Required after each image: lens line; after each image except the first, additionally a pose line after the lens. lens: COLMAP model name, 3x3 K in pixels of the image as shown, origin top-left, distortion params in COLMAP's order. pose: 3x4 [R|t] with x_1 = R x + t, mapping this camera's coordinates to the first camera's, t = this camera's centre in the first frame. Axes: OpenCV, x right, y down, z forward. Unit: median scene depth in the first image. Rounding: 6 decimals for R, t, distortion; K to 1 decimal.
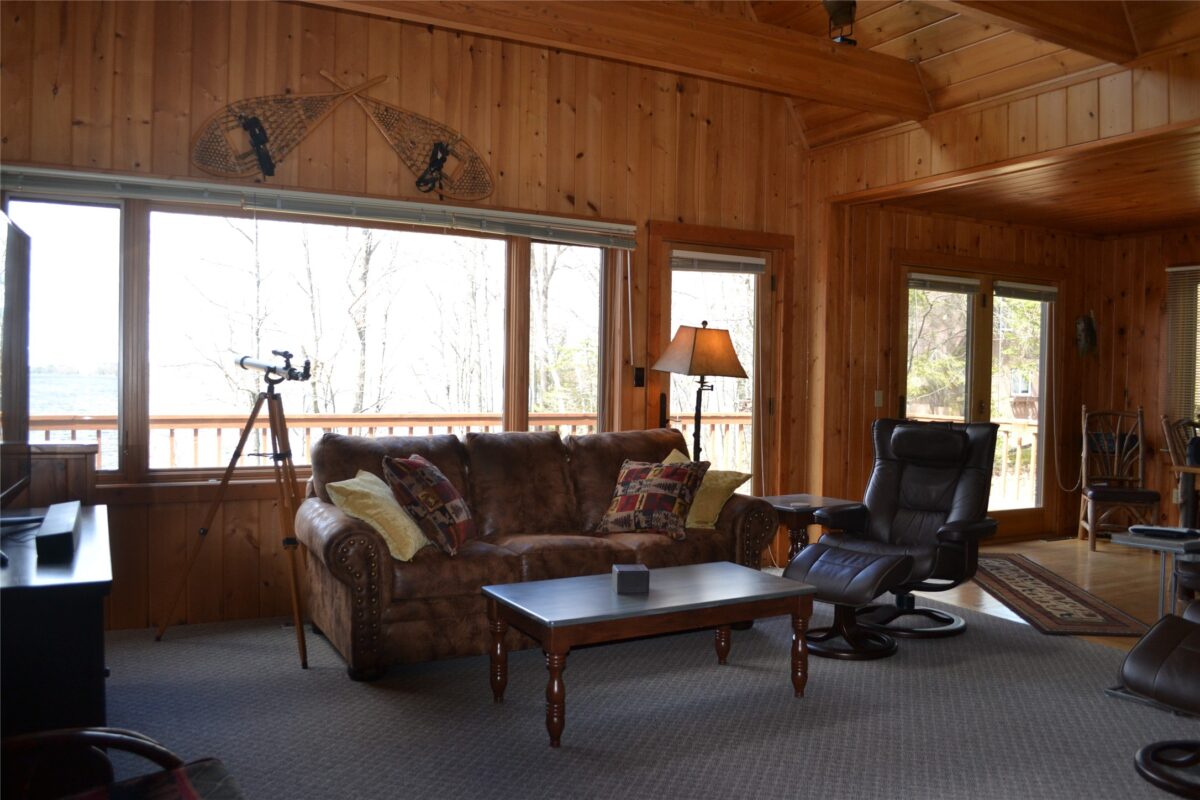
lens RADIAL K [[959.4, 0, 594.1], [0, 959.4, 400.5], [0, 0, 1]] dist [-0.078181, 0.006677]
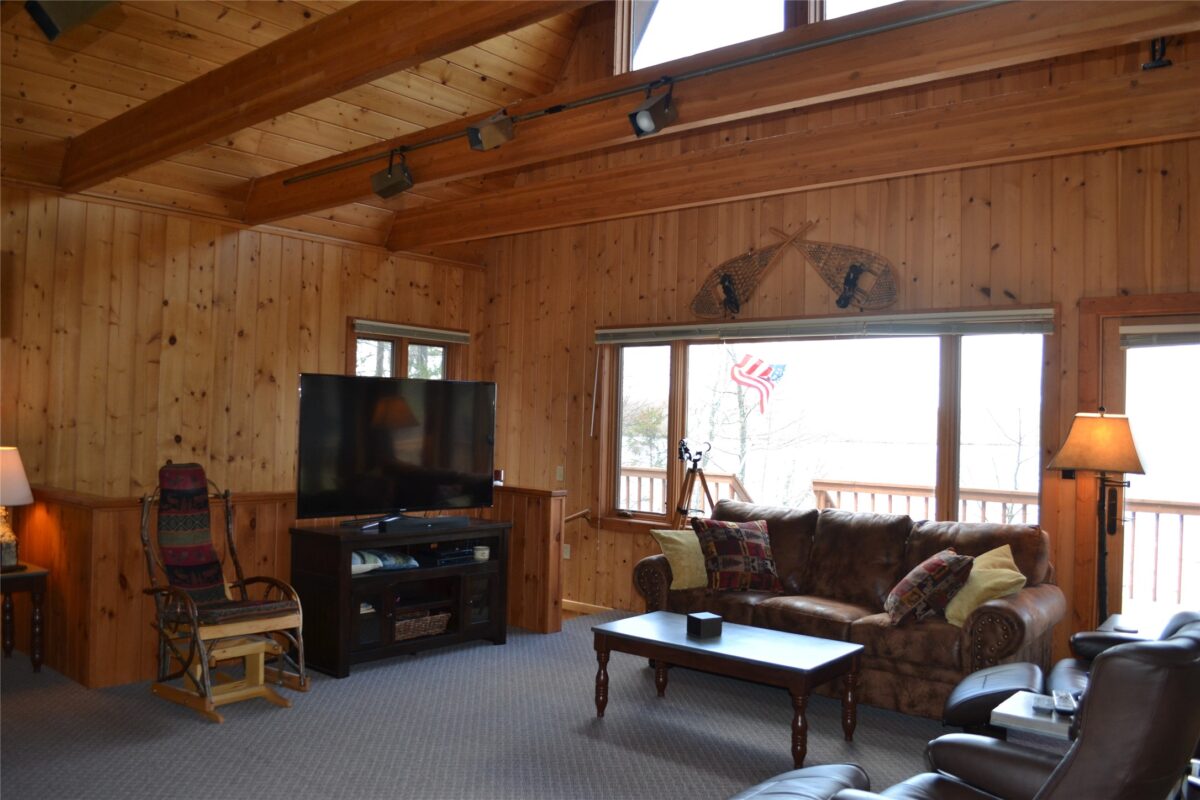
lens RADIAL K [[959.4, 0, 594.1], [0, 959.4, 400.5], [0, 0, 1]] dist [-0.078181, 0.006677]
pose [[0.366465, -0.024636, -0.930106, 0.796960], [-0.044284, 0.998055, -0.043884, -0.033078], [0.929377, 0.057271, 0.364661, 0.262651]]
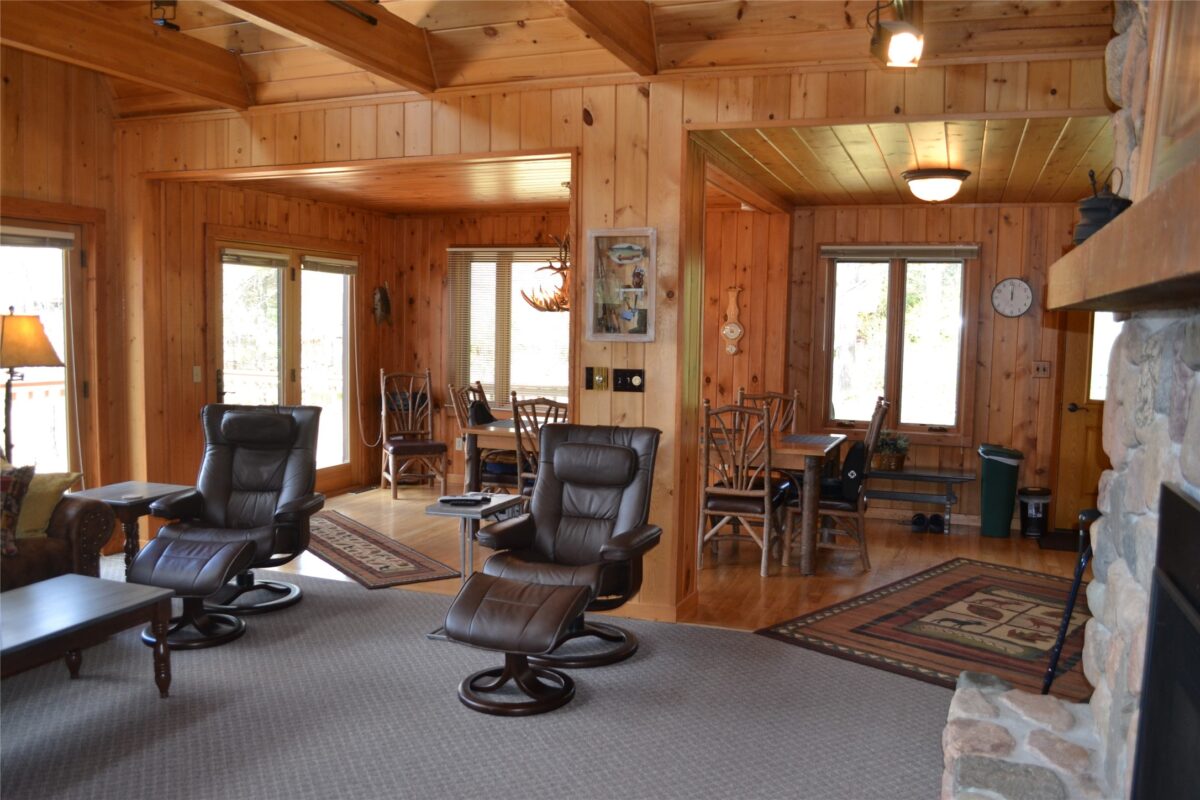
lens RADIAL K [[977.4, 0, 585.4], [0, 977.4, 400.2], [0, 0, 1]] dist [-0.070801, -0.001436]
pose [[0.760820, -0.056287, 0.646517, -0.064362], [0.010425, 0.997163, 0.074546, -0.059057], [-0.648879, -0.049976, 0.759248, -0.053224]]
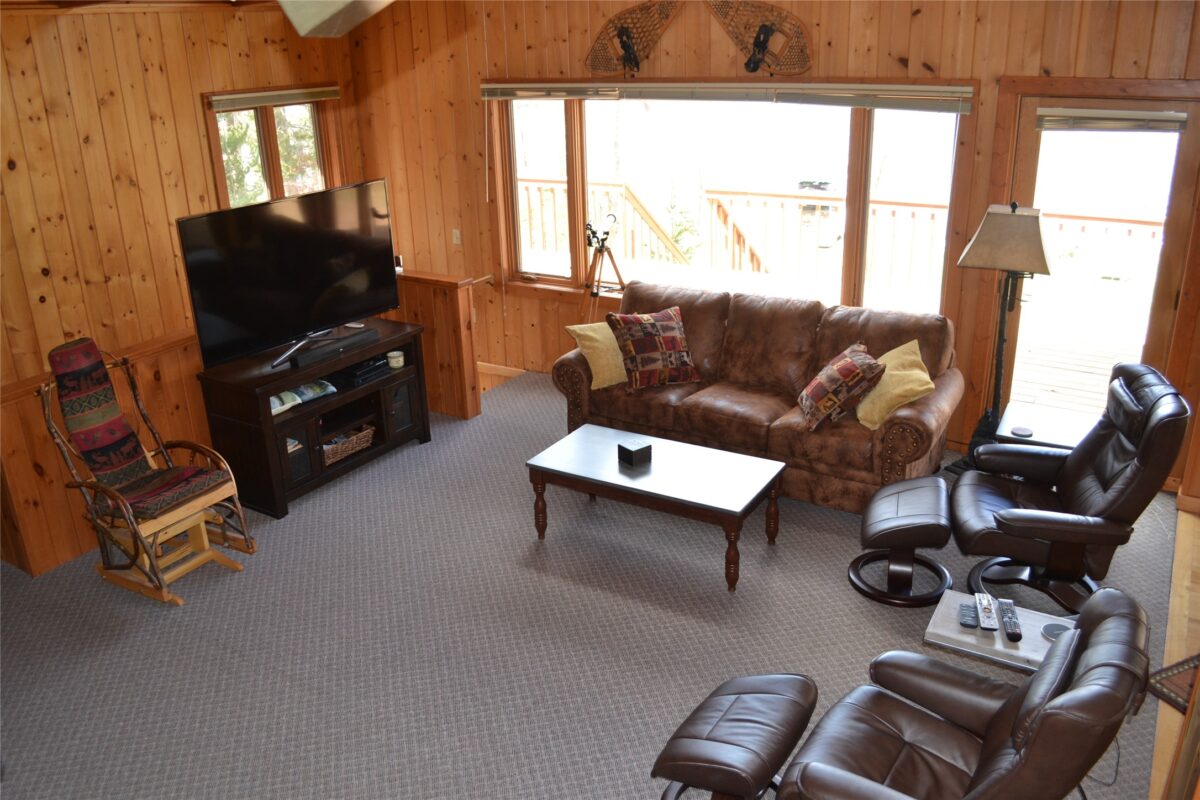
lens RADIAL K [[959.4, 0, 594.1], [0, 959.4, 400.5], [0, 0, 1]] dist [-0.078181, 0.006677]
pose [[0.492744, 0.281935, -0.823235, 0.736097], [0.017320, 0.942693, 0.333212, -0.220984], [0.870002, -0.178447, 0.459623, 0.241991]]
